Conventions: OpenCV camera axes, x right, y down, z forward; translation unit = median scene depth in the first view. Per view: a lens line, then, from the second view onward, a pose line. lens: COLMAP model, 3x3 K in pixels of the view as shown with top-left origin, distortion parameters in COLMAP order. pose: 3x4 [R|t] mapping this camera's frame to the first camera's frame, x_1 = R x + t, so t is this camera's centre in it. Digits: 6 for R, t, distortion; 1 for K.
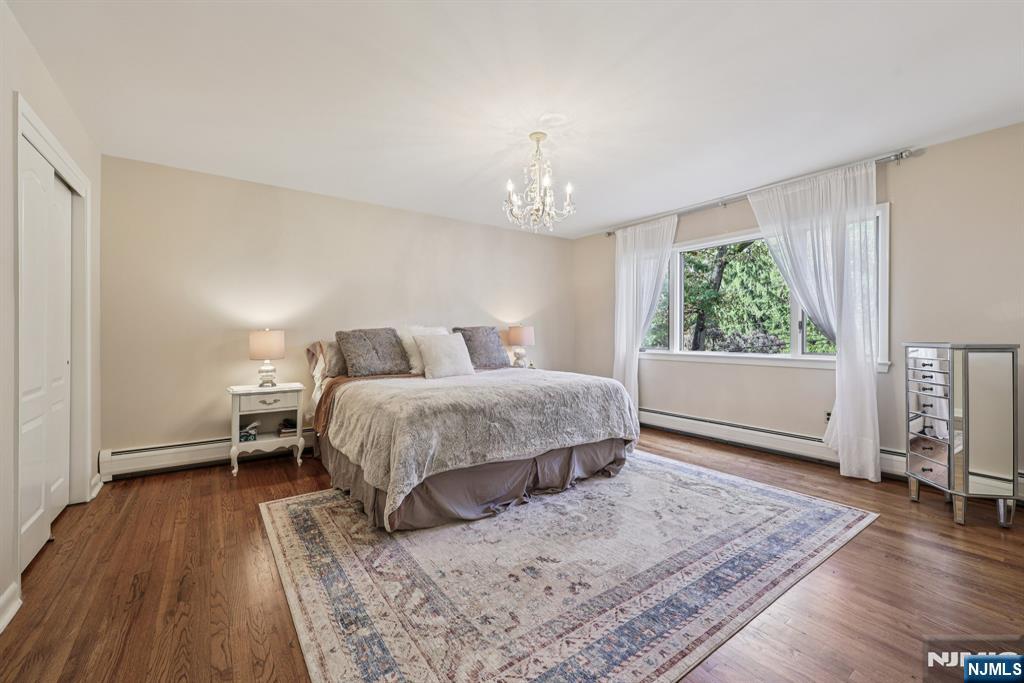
lens RADIAL K [[418.3, 0, 513.5], [0, 418.3, 336.0], [0, 0, 1]] dist [0.001462, -0.000202]
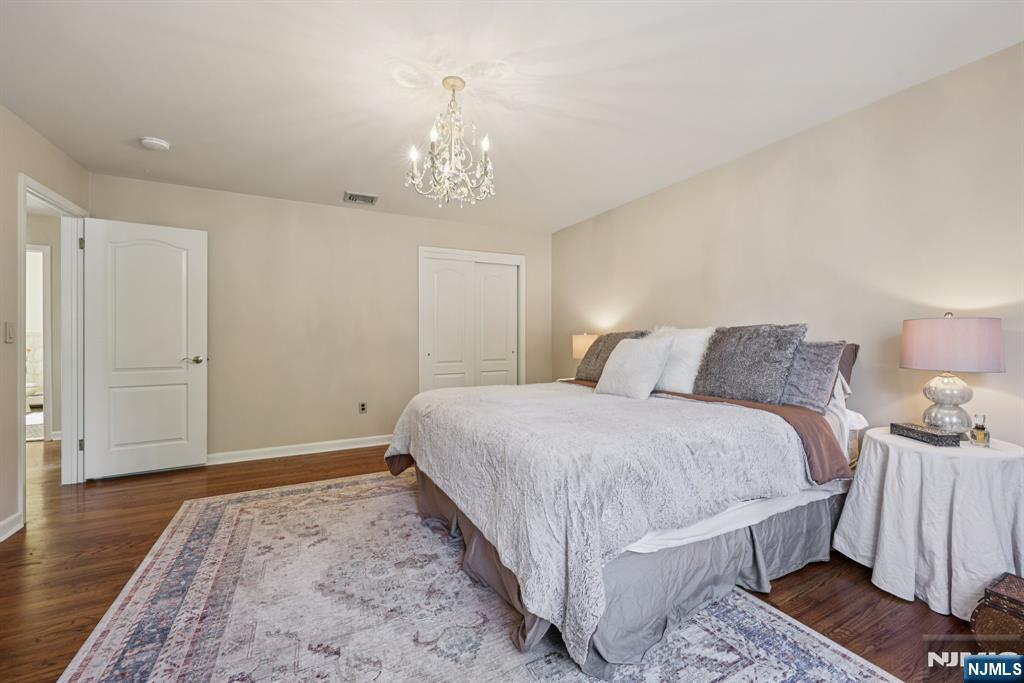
lens RADIAL K [[418.3, 0, 515.6], [0, 418.3, 338.7], [0, 0, 1]] dist [0.001462, -0.000202]
pose [[-0.151971, 0.005206, -0.988371, 1.170633], [-0.002052, 0.999982, 0.005582, -0.009354], [0.988383, 0.002877, -0.151957, 1.806663]]
